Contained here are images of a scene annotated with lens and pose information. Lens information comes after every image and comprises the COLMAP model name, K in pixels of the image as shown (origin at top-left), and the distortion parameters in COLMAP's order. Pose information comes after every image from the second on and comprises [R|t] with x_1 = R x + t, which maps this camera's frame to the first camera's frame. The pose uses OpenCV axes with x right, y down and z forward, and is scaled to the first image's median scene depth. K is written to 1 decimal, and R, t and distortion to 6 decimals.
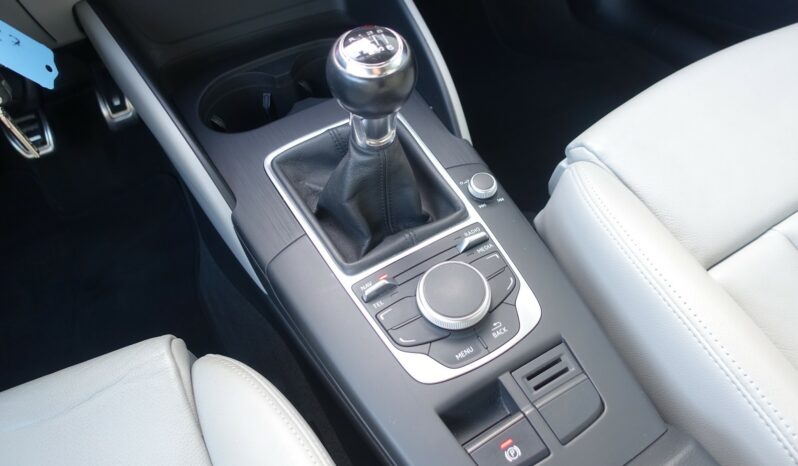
lens RADIAL K [[541.4, 0, 394.2], [0, 541.4, 234.5], [0, 0, 1]] dist [-0.005476, 0.002677]
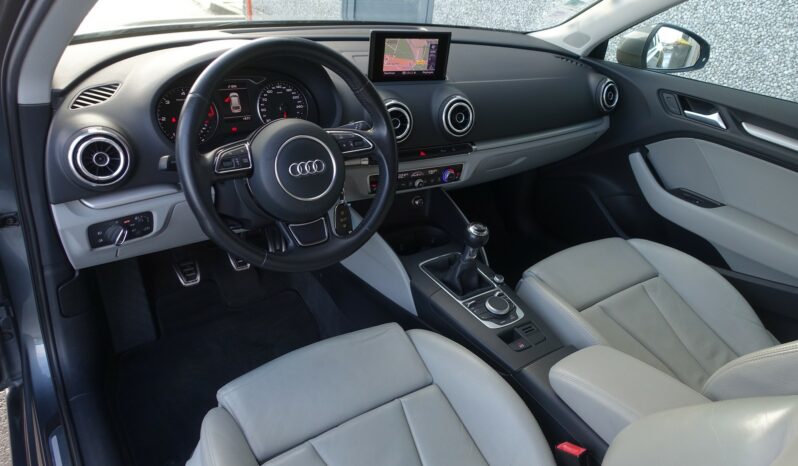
lens RADIAL K [[541.4, 0, 401.0], [0, 541.4, 233.8], [0, 0, 1]] dist [-0.005476, 0.002677]
pose [[0.980642, 0.101967, 0.167165, -0.918882], [-0.035109, 0.931439, -0.362200, 0.804682], [-0.192636, 0.349319, 0.916988, -1.740525]]
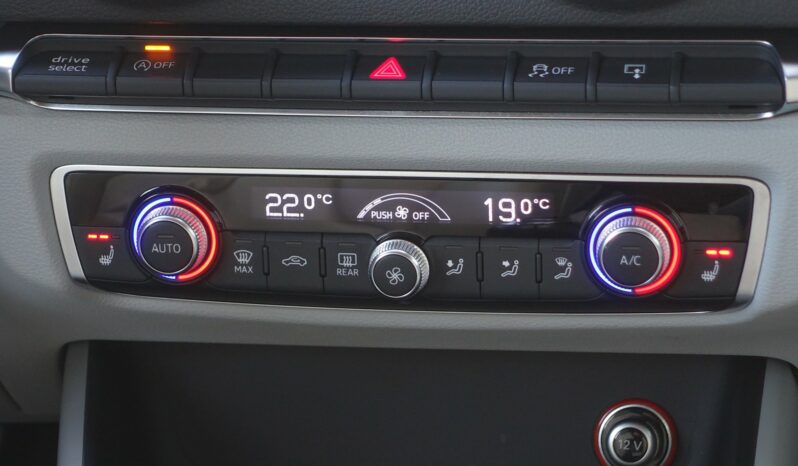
lens RADIAL K [[2405.3, 0, 401.1], [0, 2405.3, 229.9], [0, 0, 1]] dist [0.105634, 0.000000]
pose [[0.833573, 0.226464, -0.503856, 0.791500], [-0.447370, 0.811822, -0.375240, 0.158135], [0.324063, 0.538200, 0.778026, -0.659650]]
